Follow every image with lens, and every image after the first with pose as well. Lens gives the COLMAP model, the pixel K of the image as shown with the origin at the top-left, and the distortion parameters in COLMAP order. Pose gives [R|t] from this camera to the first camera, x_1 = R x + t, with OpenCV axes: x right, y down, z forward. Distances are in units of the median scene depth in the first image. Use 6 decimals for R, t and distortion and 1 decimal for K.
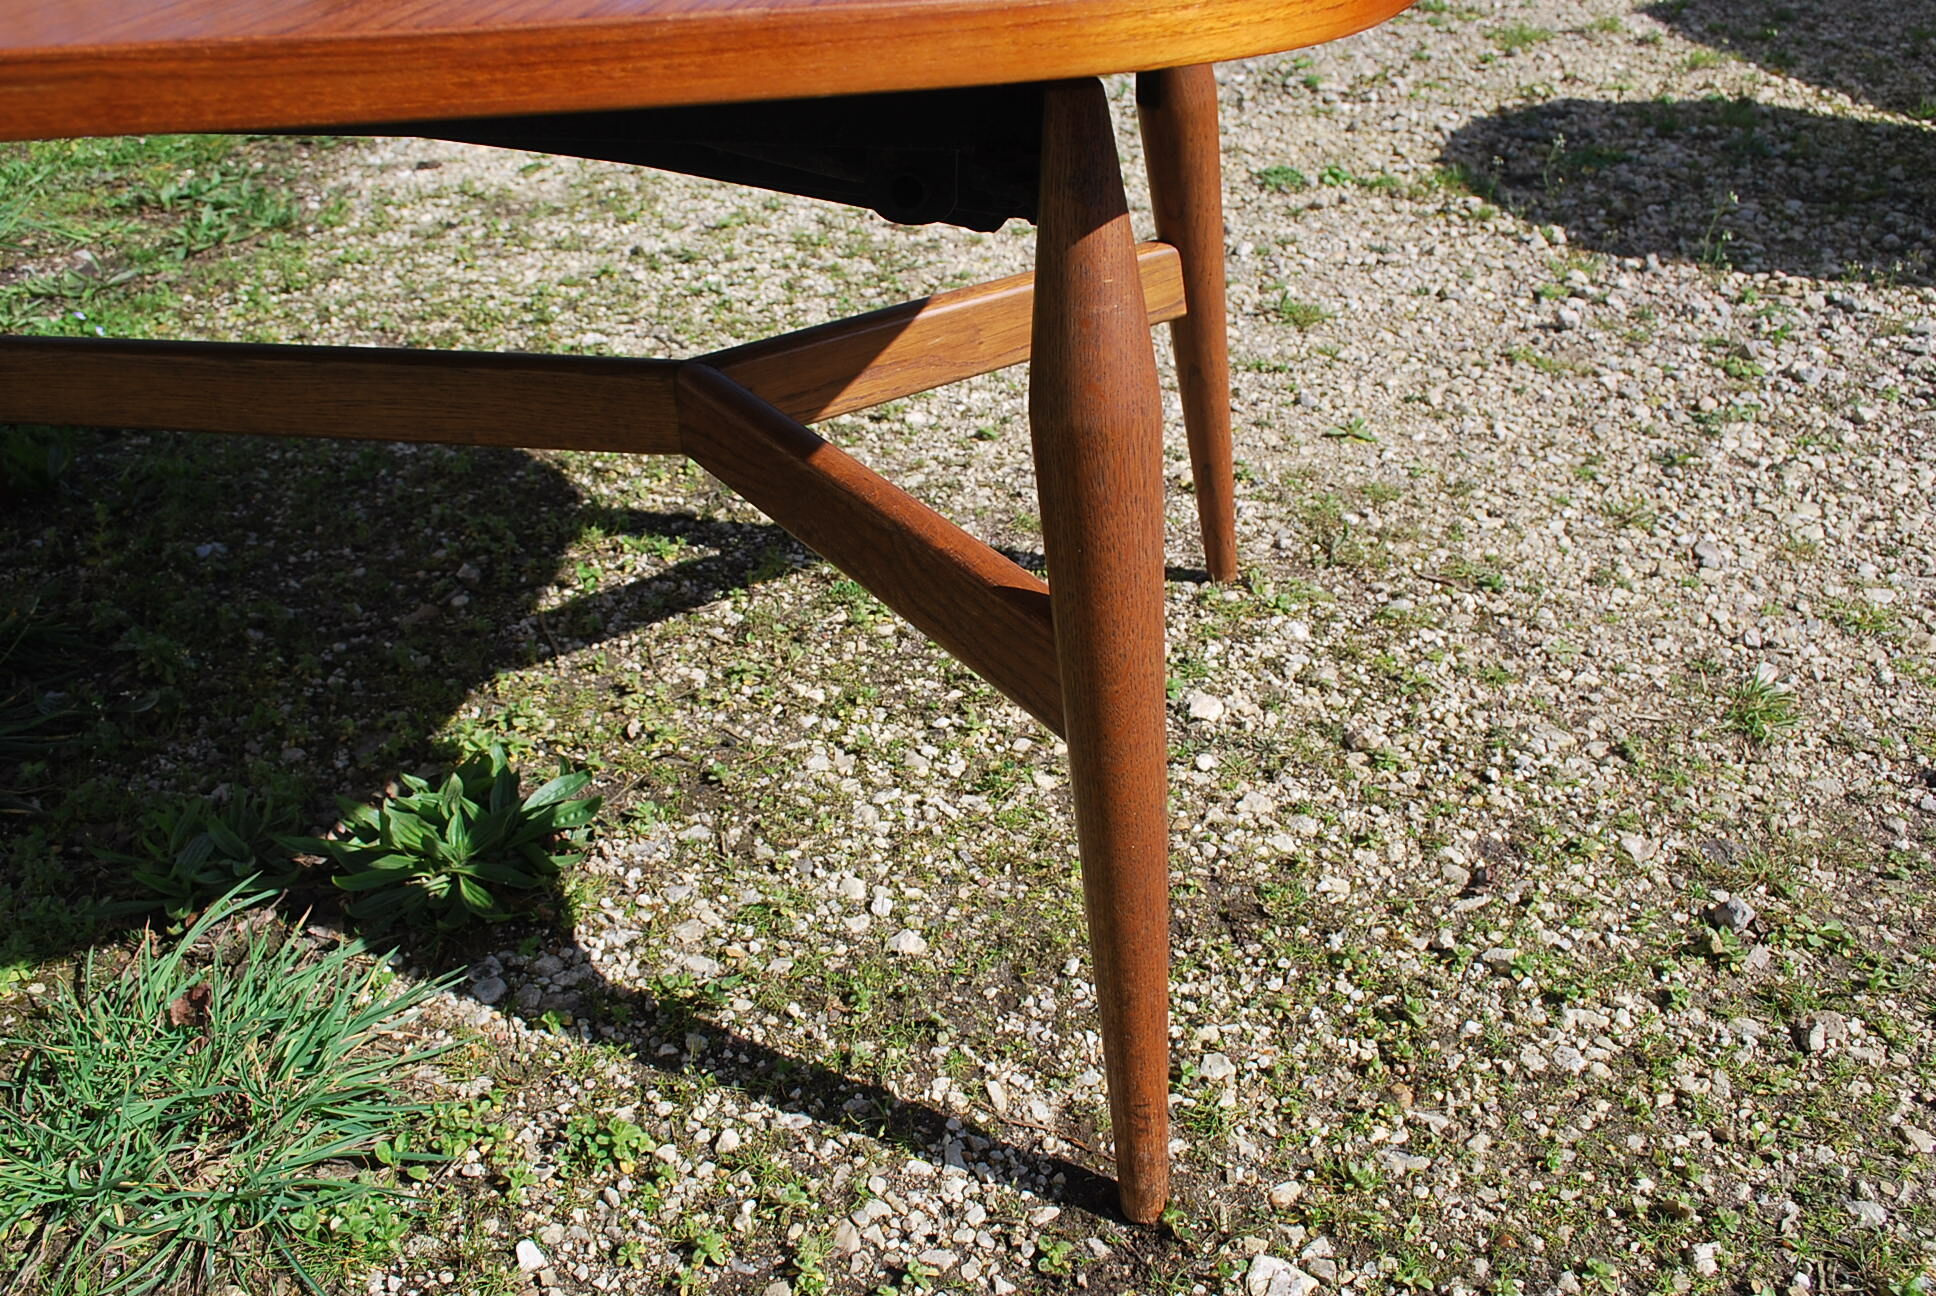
lens RADIAL K [[1823.2, 0, 968.0], [0, 1823.2, 648.0], [0, 0, 1]] dist [-0.057448, -0.004084]
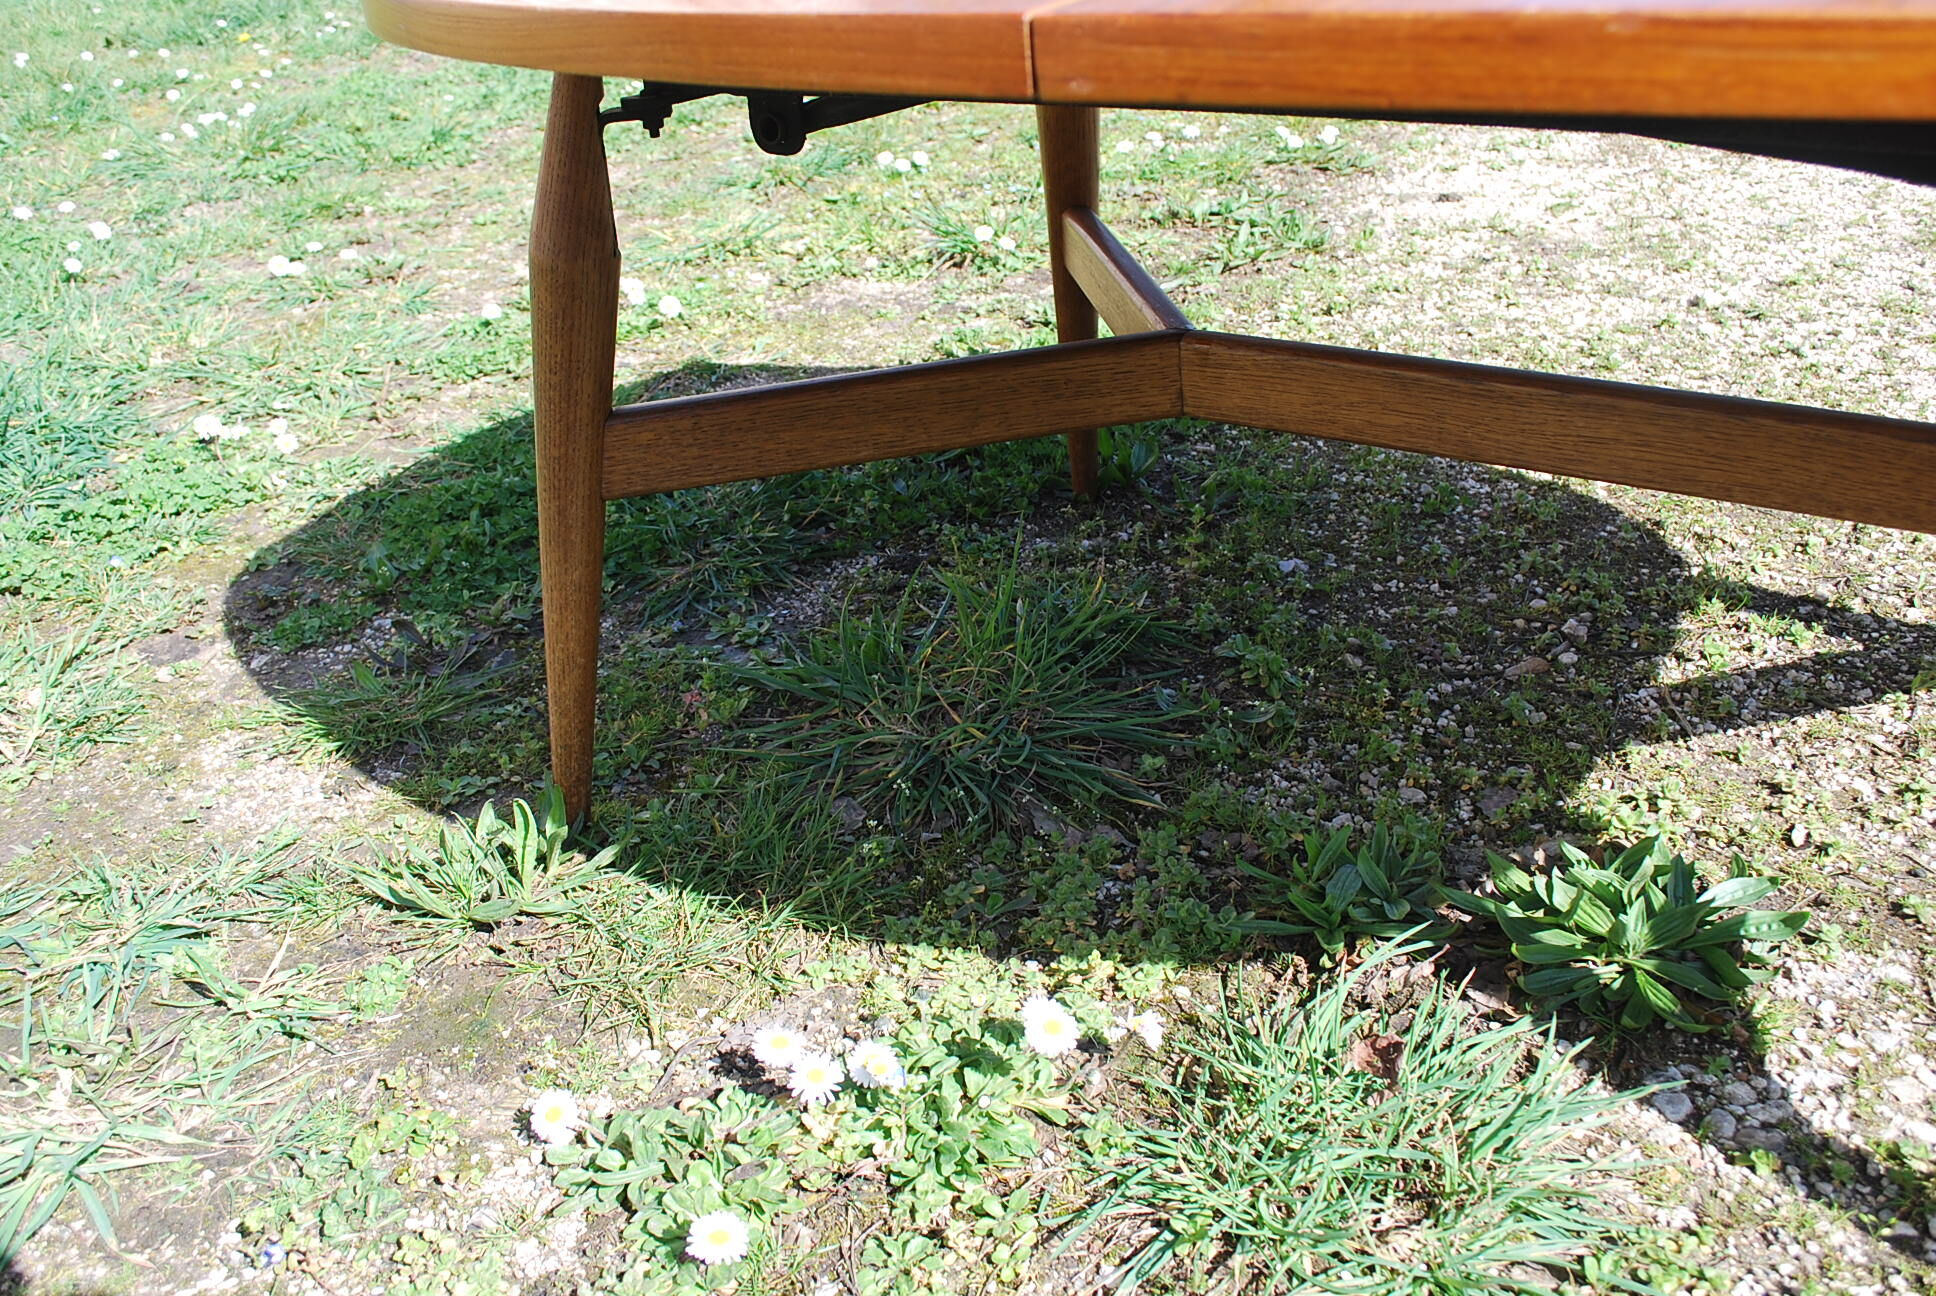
lens RADIAL K [[1823.2, 0, 968.0], [0, 1823.2, 648.0], [0, 0, 1]] dist [-0.057448, -0.004084]
pose [[0.892808, 0.149565, -0.424881, -0.174679], [-0.158377, 0.987269, 0.014735, 0.004714], [0.421676, 0.054136, 0.905129, 0.021722]]
